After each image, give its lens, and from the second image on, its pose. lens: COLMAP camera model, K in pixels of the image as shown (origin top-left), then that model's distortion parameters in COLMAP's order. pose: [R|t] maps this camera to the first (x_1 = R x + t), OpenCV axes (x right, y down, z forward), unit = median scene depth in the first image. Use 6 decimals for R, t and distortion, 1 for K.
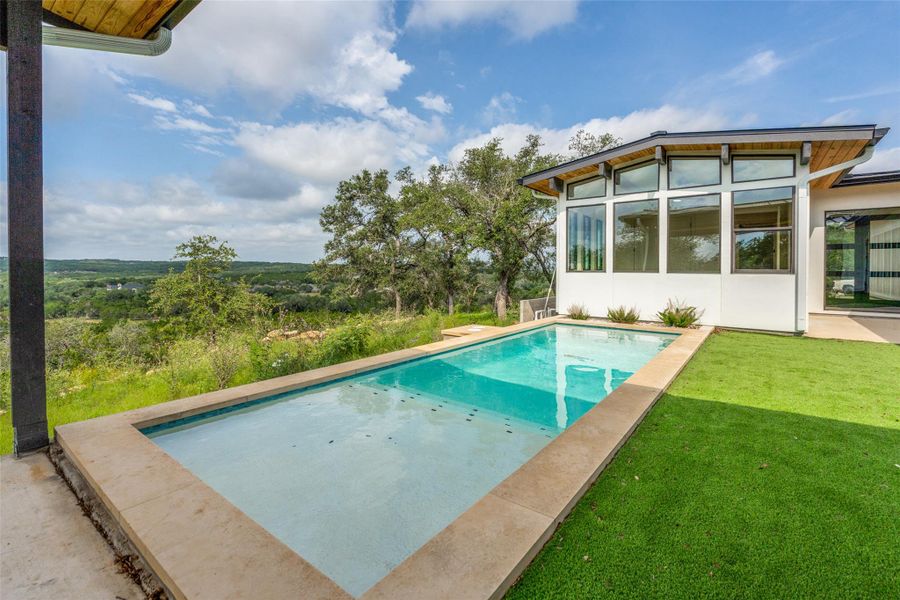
lens RADIAL K [[398.7, 0, 450.7], [0, 398.7, 271.1], [0, 0, 1]] dist [-0.002591, -0.000358]
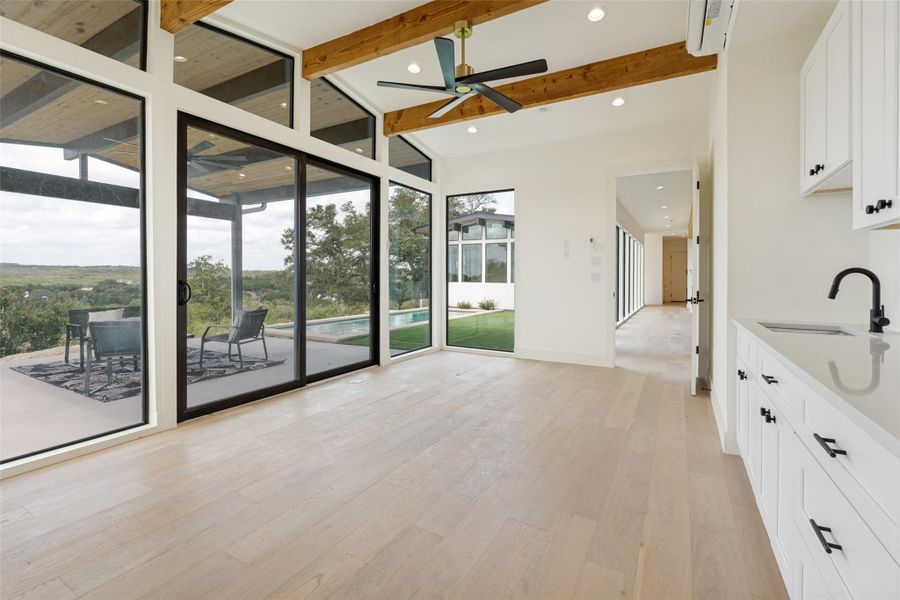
lens RADIAL K [[398.7, 0, 456.0], [0, 398.7, 282.6], [0, 0, 1]] dist [-0.002591, -0.000358]
pose [[0.989474, 0.004901, 0.144631, 0.074533], [-0.006440, 0.999927, 0.010175, -0.009549], [-0.144570, -0.010999, 0.989433, -0.580444]]
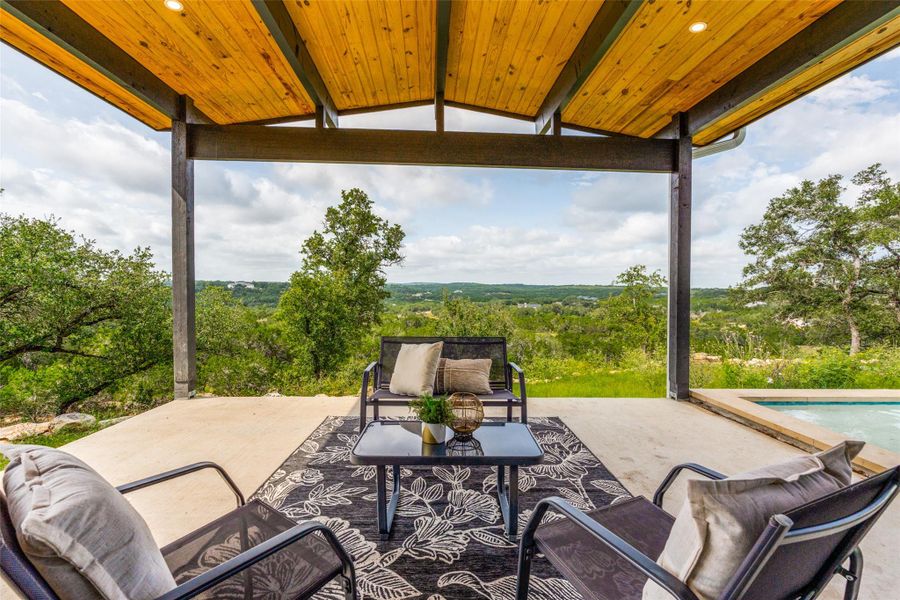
lens RADIAL K [[398.7, 0, 453.8], [0, 398.7, 291.6], [0, 0, 1]] dist [-0.002591, -0.000358]
pose [[0.647373, 0.009672, -0.762112, -0.076155], [-0.016602, 0.999861, -0.001413, -0.000433], [0.761993, 0.013567, 0.647444, -0.184829]]
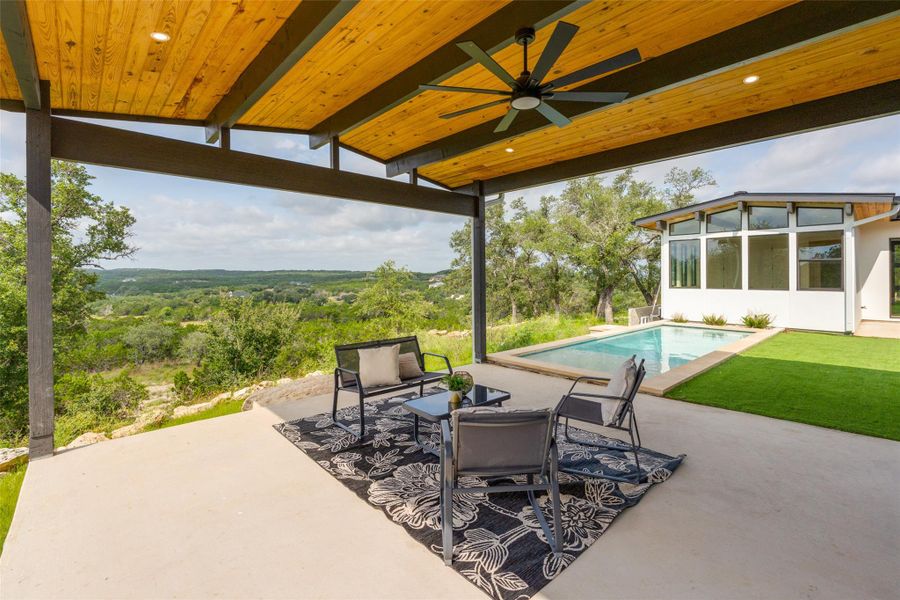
lens RADIAL K [[398.7, 0, 463.3], [0, 398.7, 274.1], [0, 0, 1]] dist [-0.002591, -0.000358]
pose [[0.988106, -0.005797, -0.153665, -0.154375], [0.004170, 0.999932, -0.010907, -0.025930], [0.153718, 0.010137, 0.988063, -0.359258]]
